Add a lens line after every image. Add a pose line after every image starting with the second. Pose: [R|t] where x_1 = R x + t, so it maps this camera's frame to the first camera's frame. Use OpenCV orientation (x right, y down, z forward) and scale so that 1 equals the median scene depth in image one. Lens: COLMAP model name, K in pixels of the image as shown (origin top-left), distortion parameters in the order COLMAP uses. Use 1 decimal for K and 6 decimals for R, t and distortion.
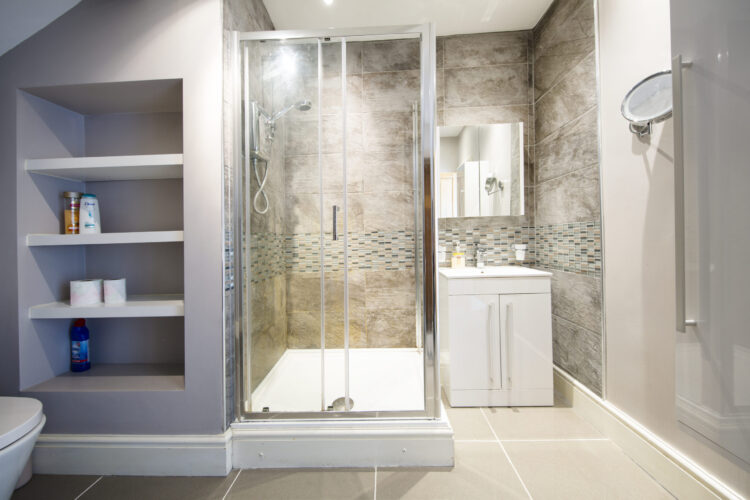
lens RADIAL K [[271.5, 0, 374.9], [0, 271.5, 238.0], [0, 0, 1]] dist [0.001558, 0.000048]
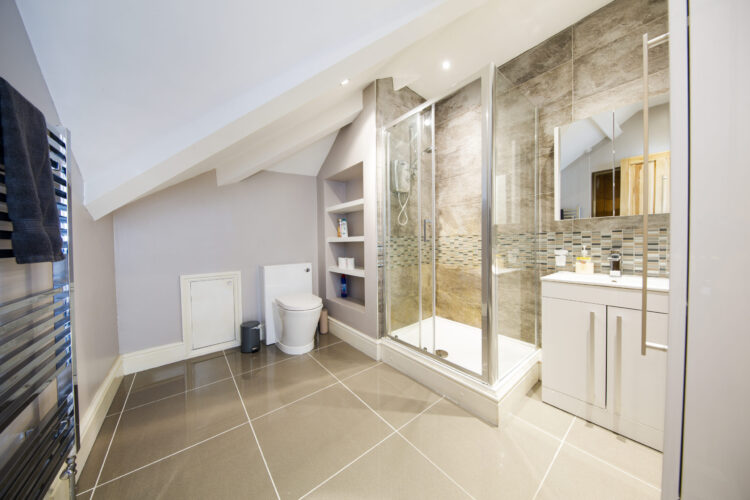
lens RADIAL K [[234.8, 0, 376.9], [0, 234.8, 248.6], [0, 0, 1]] dist [-0.000893, -0.004207]
pose [[0.652441, 0.038618, -0.756855, 0.534074], [-0.002368, 0.998800, 0.048922, -0.014288], [0.757835, -0.030127, 0.651750, -0.062494]]
